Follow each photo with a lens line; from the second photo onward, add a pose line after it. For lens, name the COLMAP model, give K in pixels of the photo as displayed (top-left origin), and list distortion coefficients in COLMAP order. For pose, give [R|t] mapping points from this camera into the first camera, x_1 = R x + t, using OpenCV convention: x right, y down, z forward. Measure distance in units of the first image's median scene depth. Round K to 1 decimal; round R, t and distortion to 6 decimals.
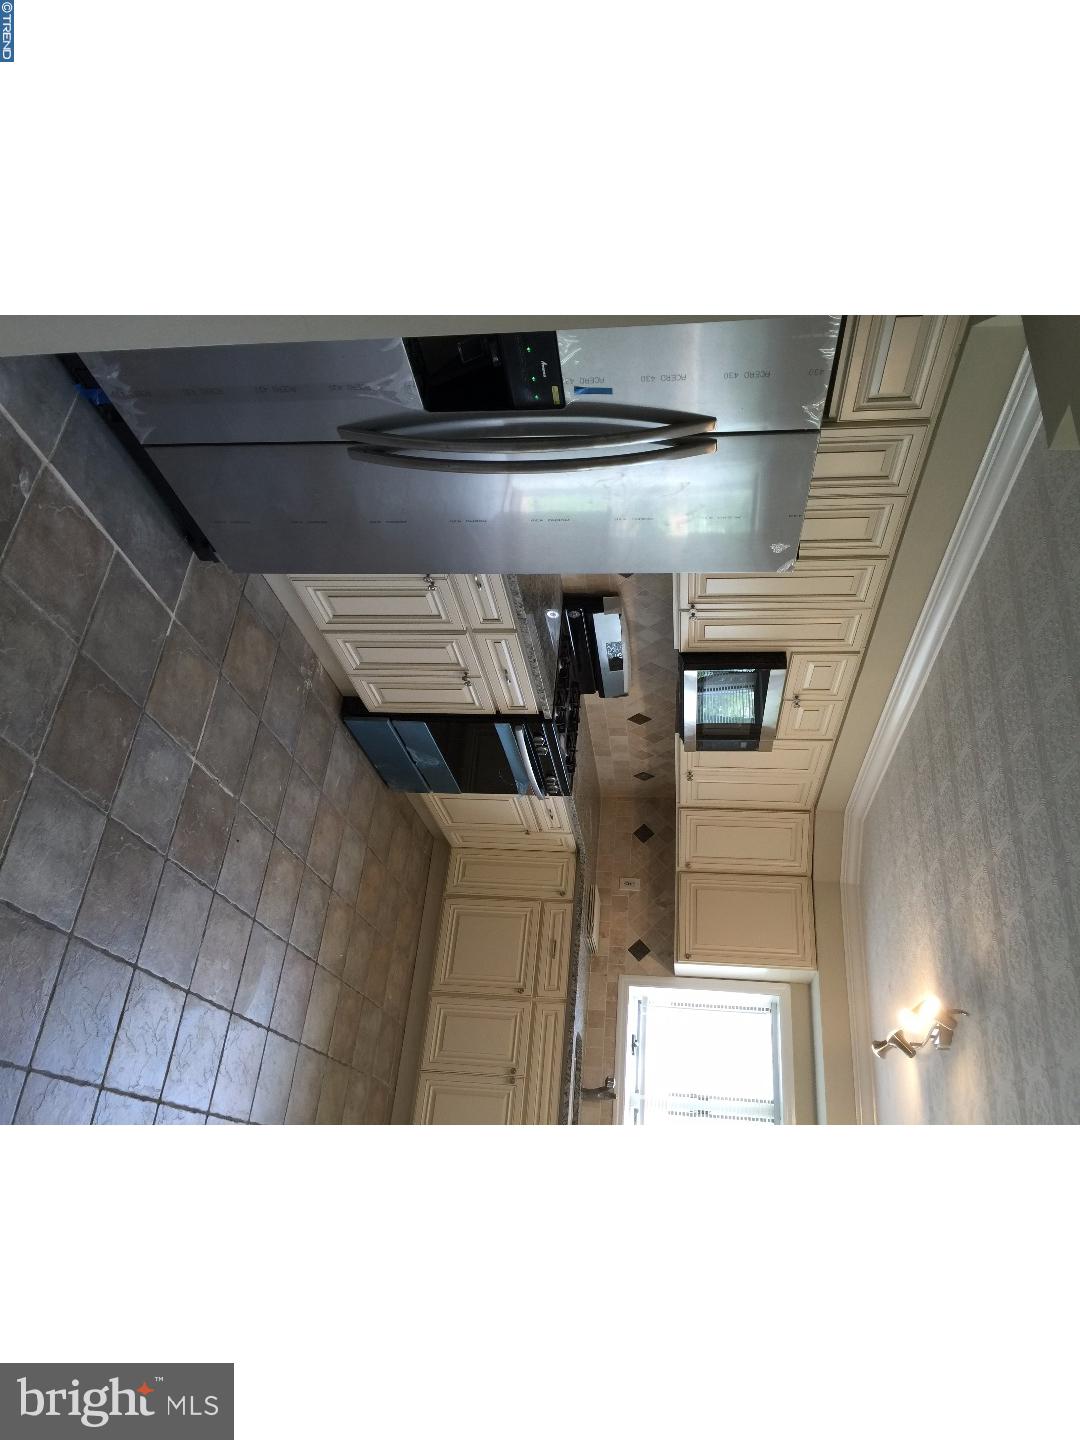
lens RADIAL K [[928.3, 0, 559.9], [0, 928.3, 722.6], [0, 0, 1]] dist [0.078174, -0.128146]
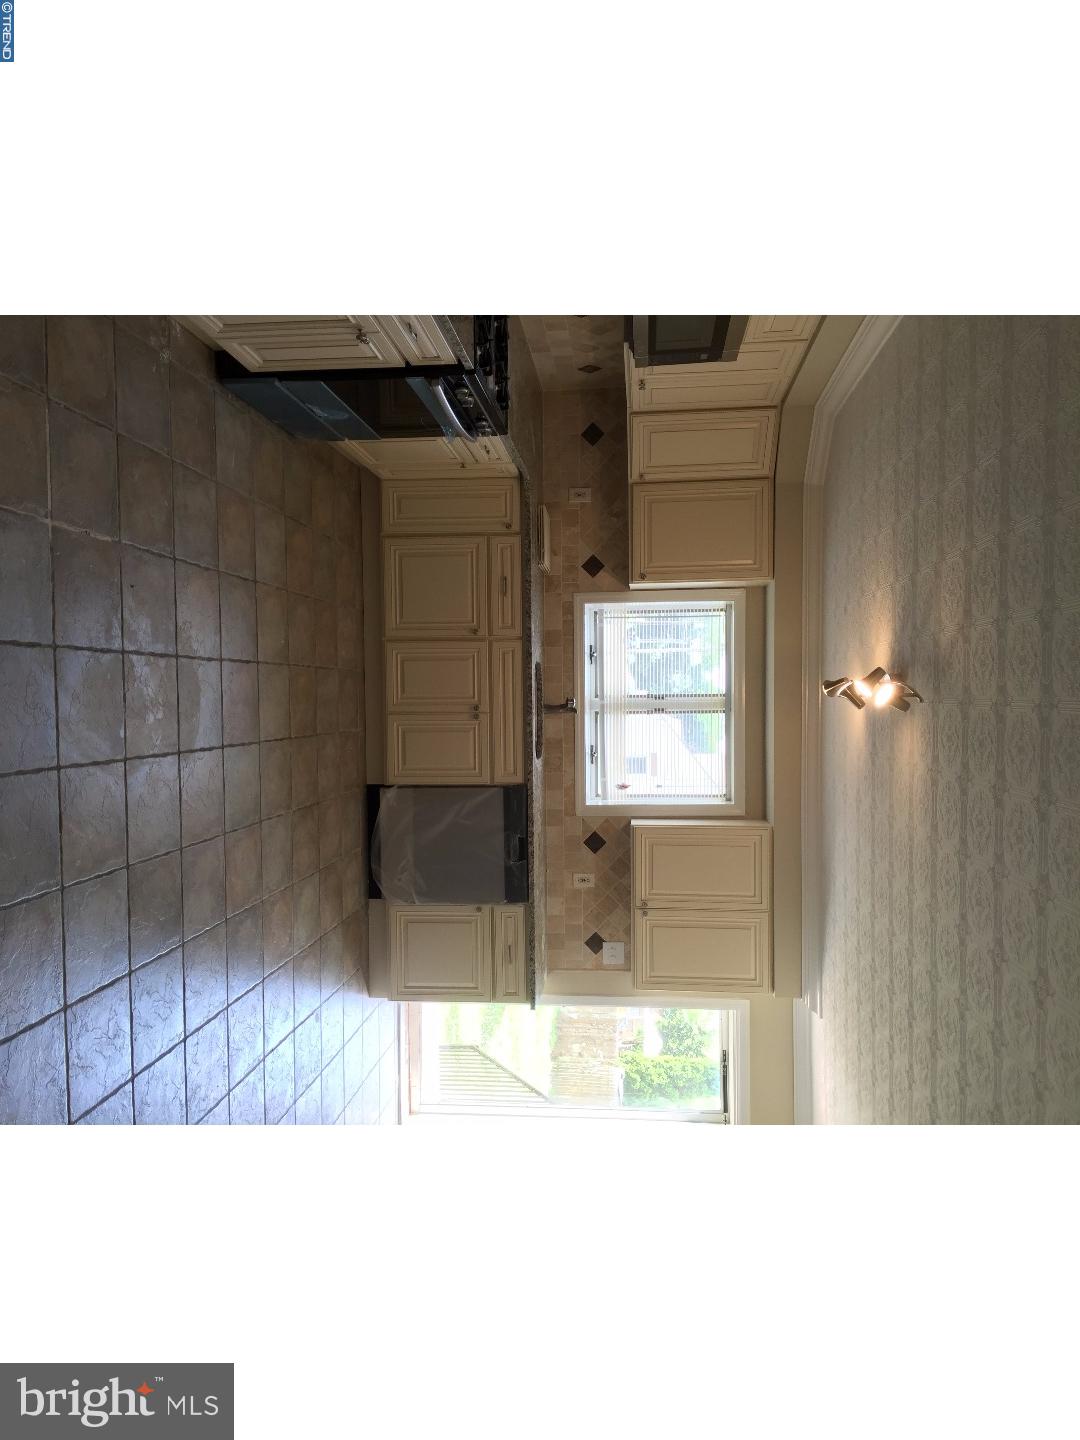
lens RADIAL K [[928.3, 0, 559.9], [0, 928.3, 722.6], [0, 0, 1]] dist [0.078174, -0.128146]
pose [[0.995966, -0.087140, 0.021389, 0.017462], [0.064441, 0.860554, 0.505266, -0.118268], [-0.062435, -0.501850, 0.862699, 0.094132]]
